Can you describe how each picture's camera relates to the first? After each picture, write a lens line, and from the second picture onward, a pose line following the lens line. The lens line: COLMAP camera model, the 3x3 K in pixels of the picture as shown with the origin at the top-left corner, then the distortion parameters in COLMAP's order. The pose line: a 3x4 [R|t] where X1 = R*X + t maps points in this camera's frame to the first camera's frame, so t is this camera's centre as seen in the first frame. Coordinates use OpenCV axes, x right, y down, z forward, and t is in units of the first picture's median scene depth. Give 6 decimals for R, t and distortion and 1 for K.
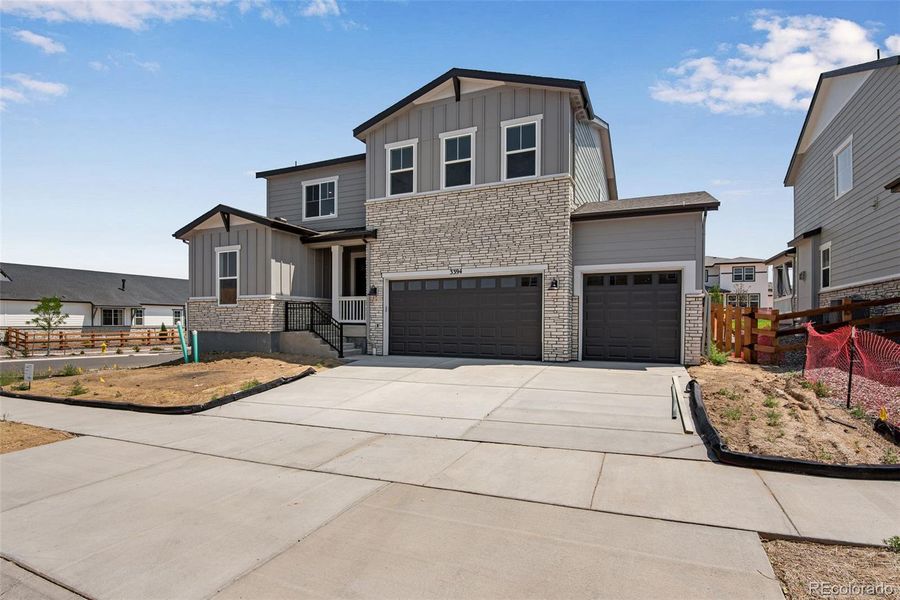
lens RADIAL K [[426.1, 0, 449.0], [0, 426.1, 316.8], [0, 0, 1]] dist [-0.017192, 0.000396]
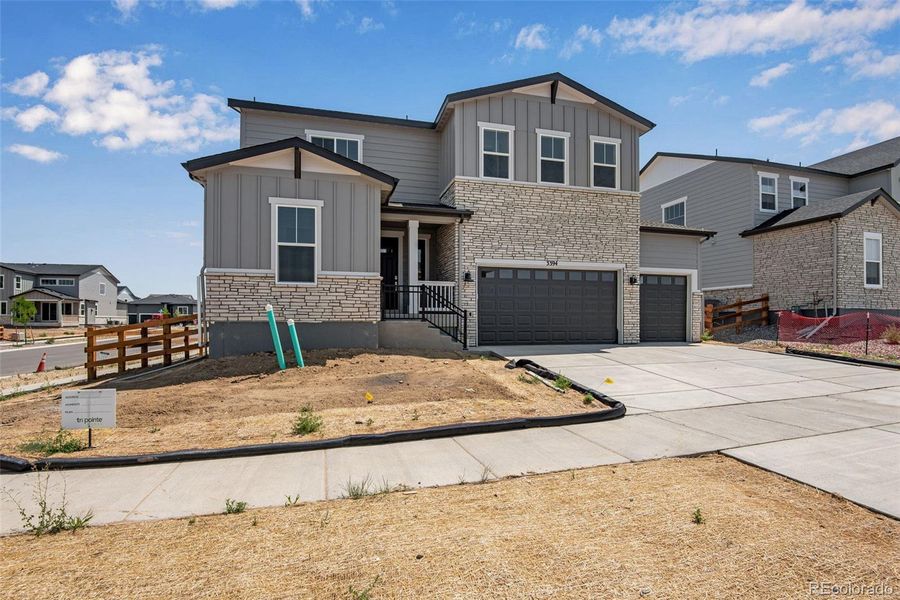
lens RADIAL K [[414.1, 0, 445.0], [0, 414.1, 302.9], [0, 0, 1]] dist [-0.018858, -0.000277]
pose [[0.801568, 0.020451, 0.597553, -0.772674], [-0.015654, 0.999790, -0.013219, 0.010199], [-0.597698, 0.001242, 0.801720, 0.320092]]
